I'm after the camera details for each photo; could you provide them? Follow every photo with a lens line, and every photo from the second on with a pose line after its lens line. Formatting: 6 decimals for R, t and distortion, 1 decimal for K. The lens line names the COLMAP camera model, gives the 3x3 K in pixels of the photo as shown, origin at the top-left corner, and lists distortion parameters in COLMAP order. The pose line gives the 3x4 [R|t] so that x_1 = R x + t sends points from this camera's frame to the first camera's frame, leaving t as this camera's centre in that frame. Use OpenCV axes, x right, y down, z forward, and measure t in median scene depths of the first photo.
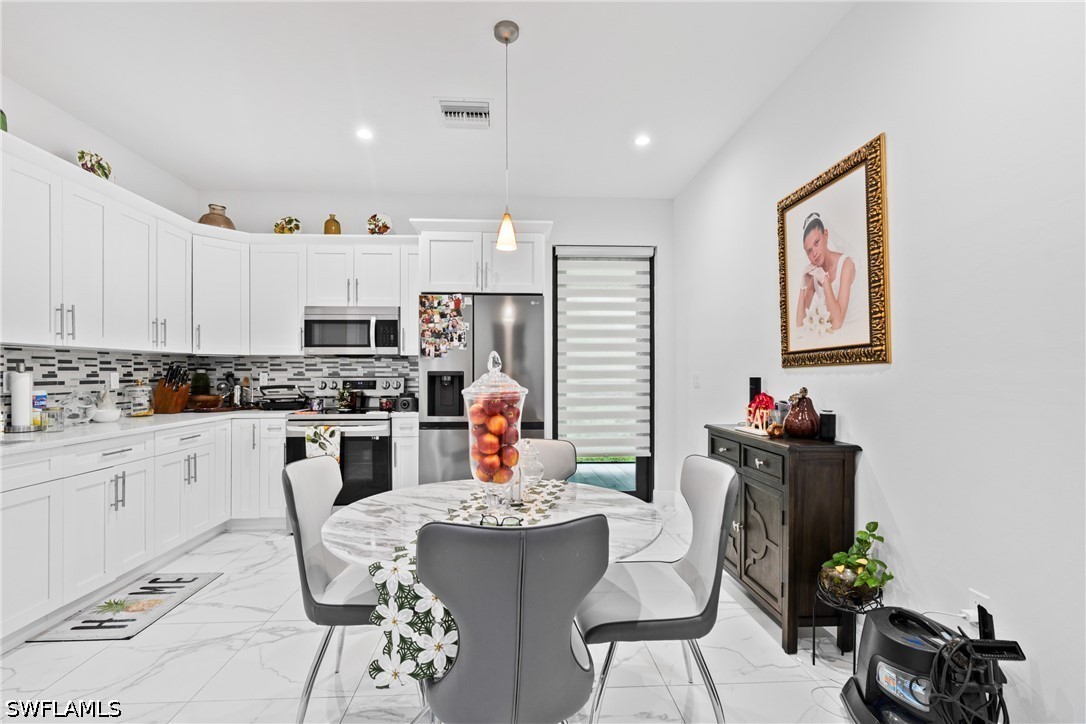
lens RADIAL K [[498.3, 0, 535.1], [0, 498.3, 372.0], [0, 0, 1]] dist [-0.003937, 0.000809]
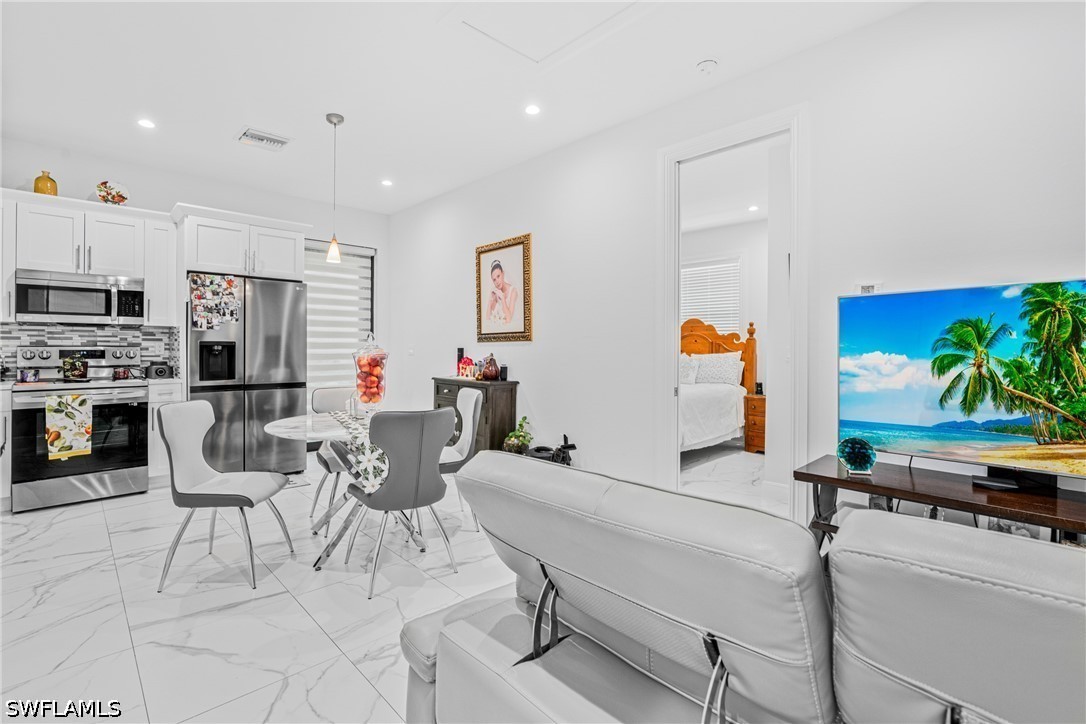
lens RADIAL K [[497.0, 0, 528.5], [0, 497.0, 346.9], [0, 0, 1]] dist [-0.001450, 0.000031]
pose [[0.772466, 0.005295, 0.635034, -0.354275], [-0.009141, 0.999954, 0.002782, 0.000878], [-0.634990, -0.007954, 0.772479, -0.347910]]
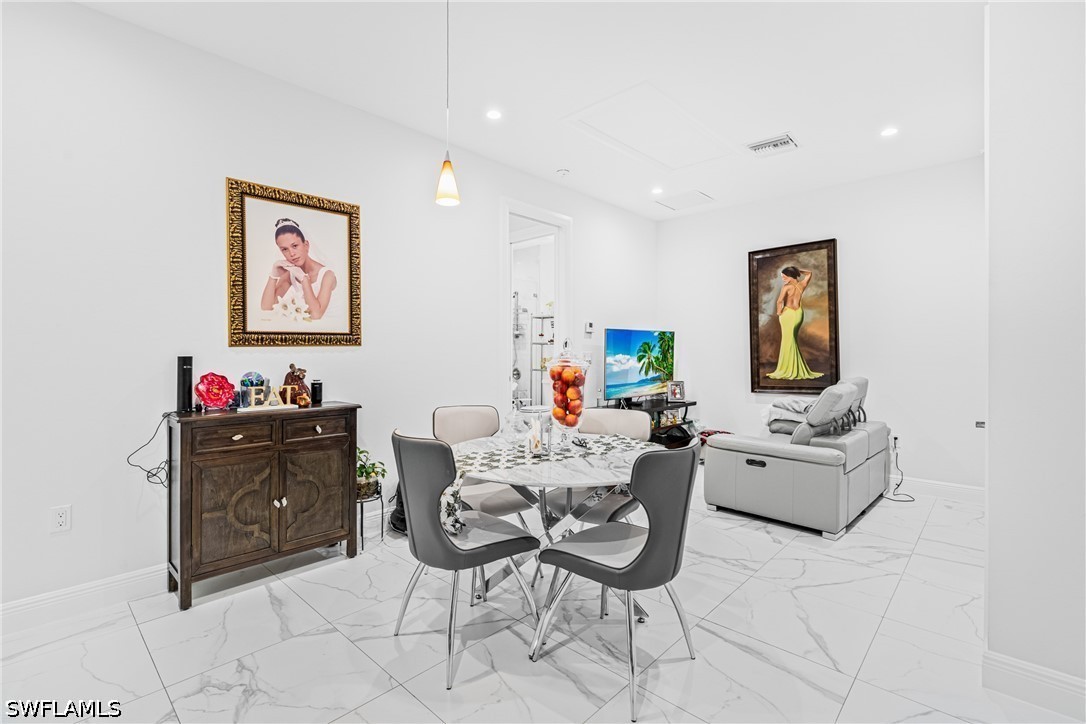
lens RADIAL K [[491.7, 0, 535.1], [0, 491.7, 359.5], [0, 0, 1]] dist [-0.000500, 0.000274]
pose [[-0.692872, -0.013176, 0.720940, -0.472757], [-0.003775, 0.999886, 0.014646, 0.000583], [-0.721051, 0.007426, -0.692842, 0.922672]]
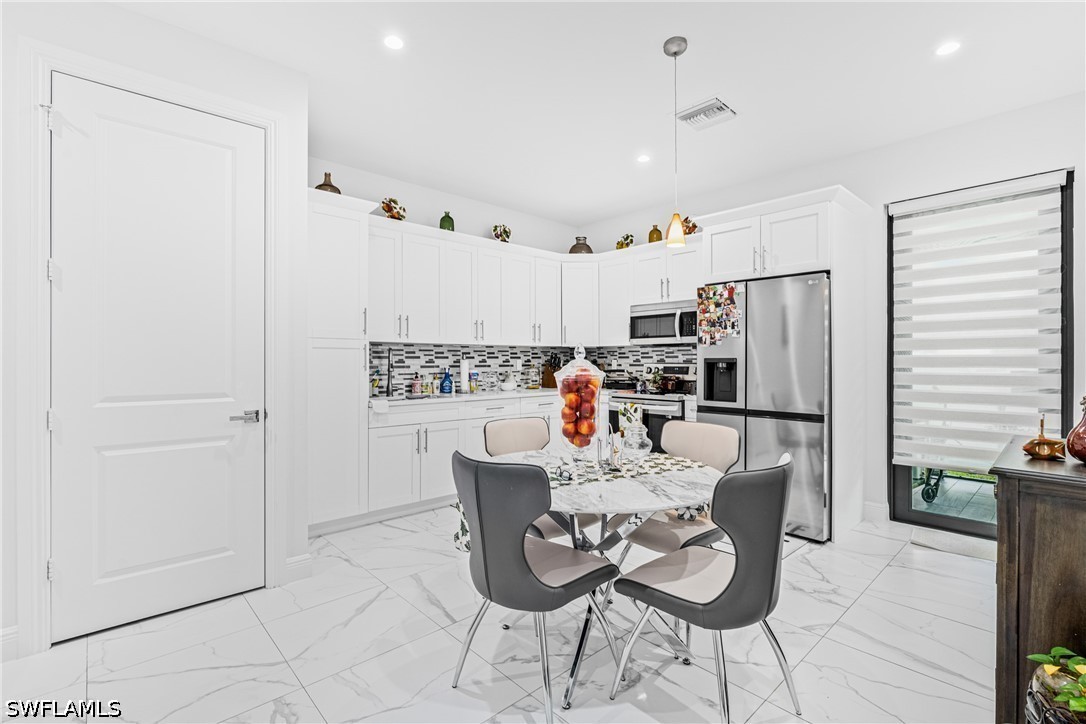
lens RADIAL K [[491.7, 0, 535.1], [0, 491.7, 359.5], [0, 0, 1]] dist [-0.000500, 0.000274]
pose [[0.637558, -0.001189, -0.770402, 0.364215], [0.002100, 0.999998, 0.000195, 0.000161], [0.770400, -0.001742, 0.637559, 0.048580]]
